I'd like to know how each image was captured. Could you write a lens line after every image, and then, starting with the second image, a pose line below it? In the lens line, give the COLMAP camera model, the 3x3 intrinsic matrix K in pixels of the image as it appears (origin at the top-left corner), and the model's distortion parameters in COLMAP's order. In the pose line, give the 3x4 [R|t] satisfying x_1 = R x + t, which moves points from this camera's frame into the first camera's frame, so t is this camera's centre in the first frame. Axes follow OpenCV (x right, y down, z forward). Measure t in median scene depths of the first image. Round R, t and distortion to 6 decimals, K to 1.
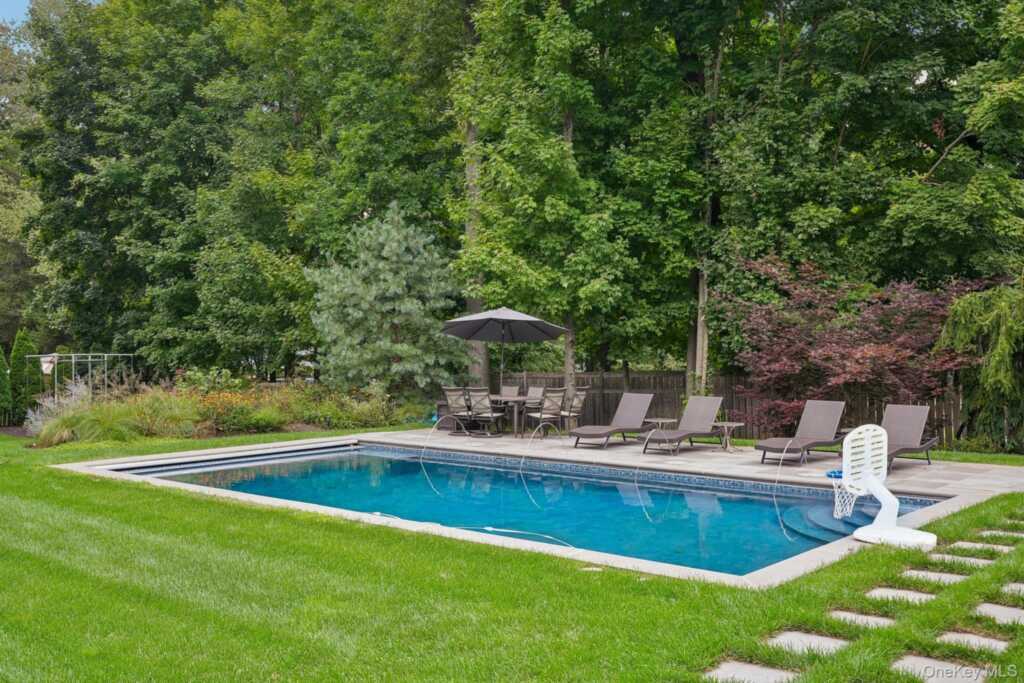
lens RADIAL K [[1019.4, 0, 512.0], [0, 1019.4, 341.5], [0, 0, 1]] dist [0.009385, -0.007569]
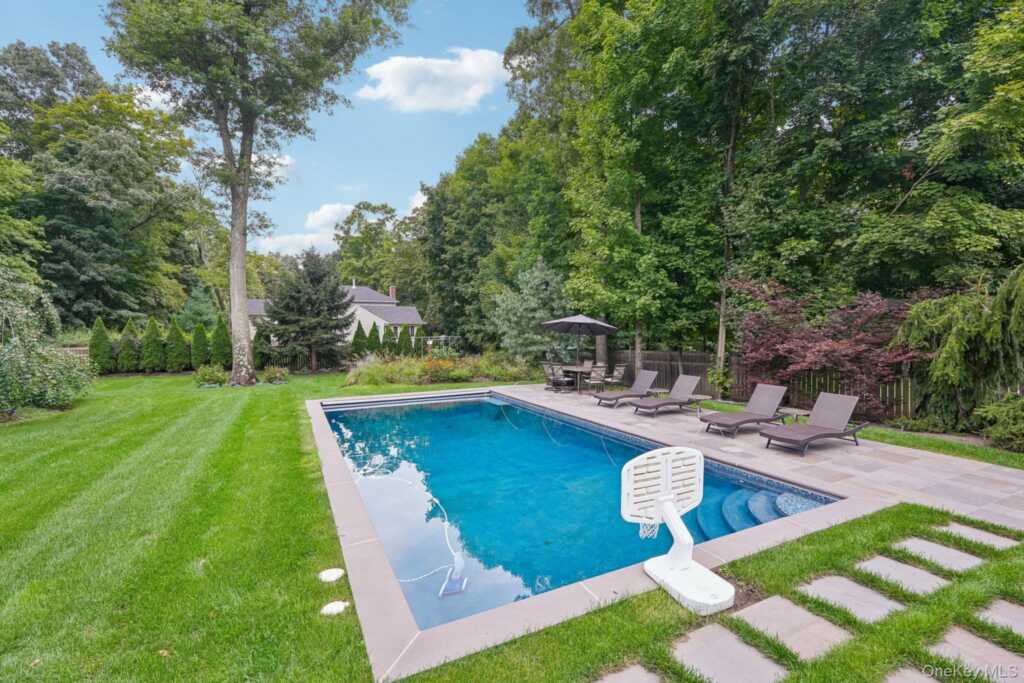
lens RADIAL K [[455.5, 0, 510.9], [0, 455.5, 346.5], [0, 0, 1]] dist [-0.005465, 0.004900]
pose [[0.924689, 0.015997, -0.380387, 0.172970], [-0.000290, 0.999146, 0.041313, -0.012150], [0.380723, -0.038091, 0.923904, 0.265309]]
